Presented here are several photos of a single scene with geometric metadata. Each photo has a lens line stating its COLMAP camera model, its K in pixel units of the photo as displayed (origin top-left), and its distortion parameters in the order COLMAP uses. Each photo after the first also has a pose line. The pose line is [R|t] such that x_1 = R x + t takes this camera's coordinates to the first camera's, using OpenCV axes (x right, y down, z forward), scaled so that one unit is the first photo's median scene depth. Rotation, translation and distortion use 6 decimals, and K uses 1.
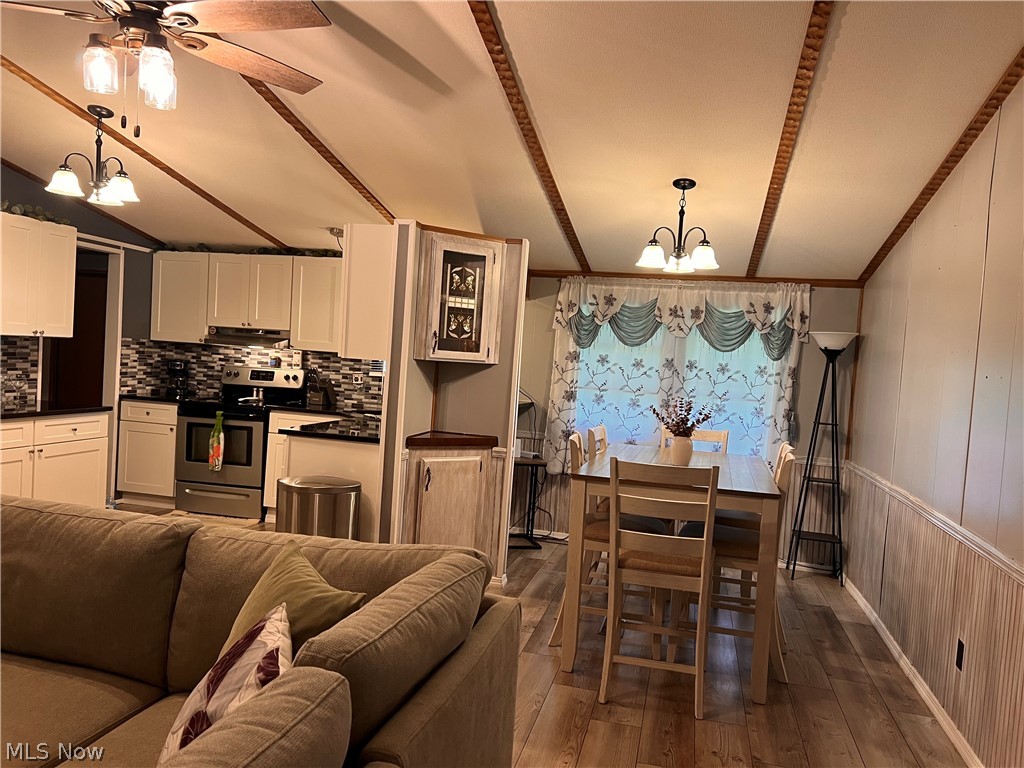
lens RADIAL K [[772.8, 0, 517.0], [0, 772.8, 390.6], [0, 0, 1]] dist [0.077020, -0.091742]
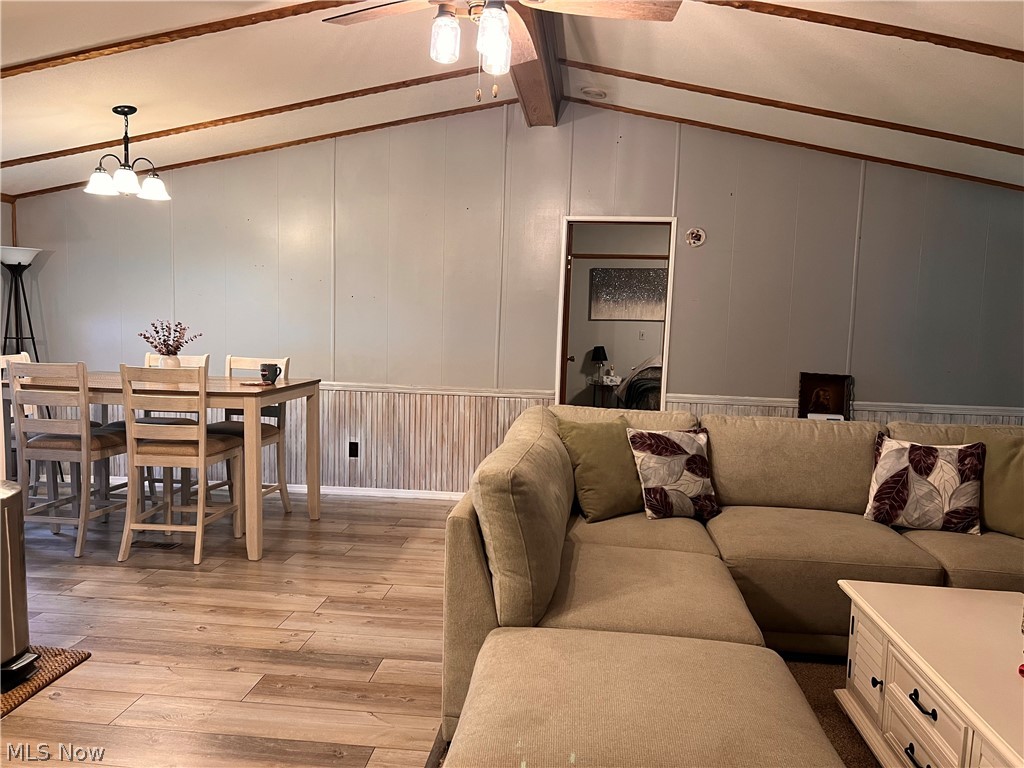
lens RADIAL K [[772.8, 0, 512.0], [0, 772.8, 391.7], [0, 0, 1]] dist [0.077020, -0.091742]
pose [[-0.127243, -0.158191, 0.979176, -0.682347], [0.011175, 0.986909, 0.160893, -0.045210], [-0.991809, 0.031415, -0.123809, 0.476254]]
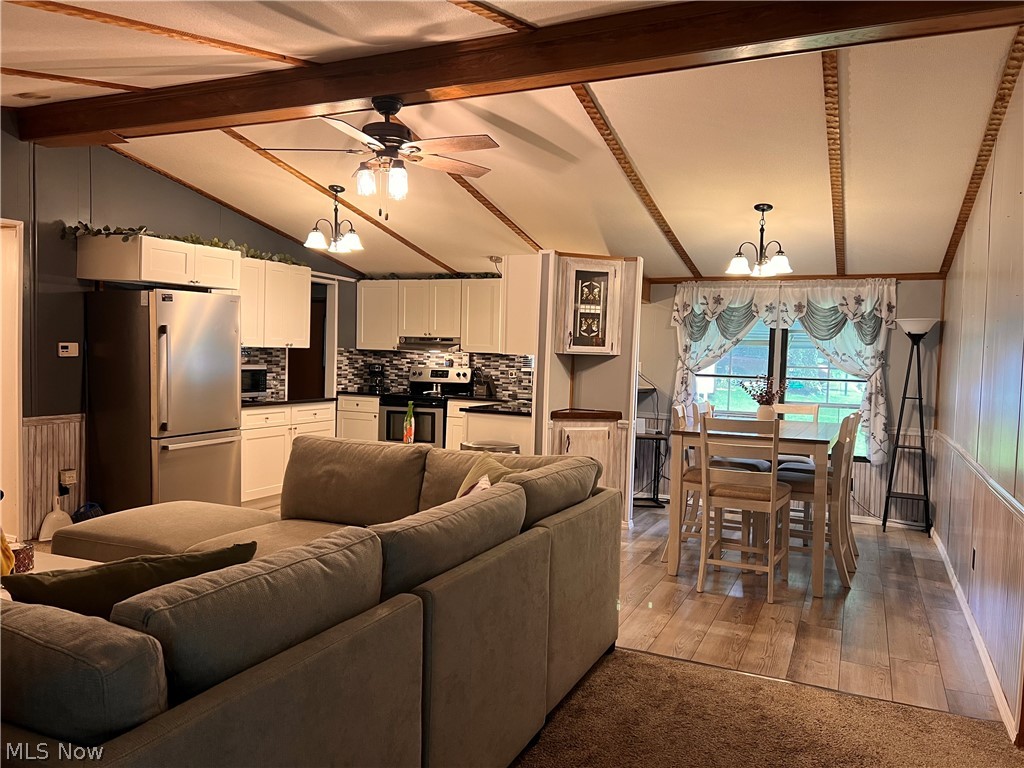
lens RADIAL K [[772.8, 0, 511.6], [0, 772.8, 389.1], [0, 0, 1]] dist [0.077020, -0.091742]
pose [[0.980395, -0.026504, -0.195253, 0.039348], [0.024667, 0.999626, -0.011835, 0.027298], [0.195493, 0.006787, 0.980682, -0.246265]]
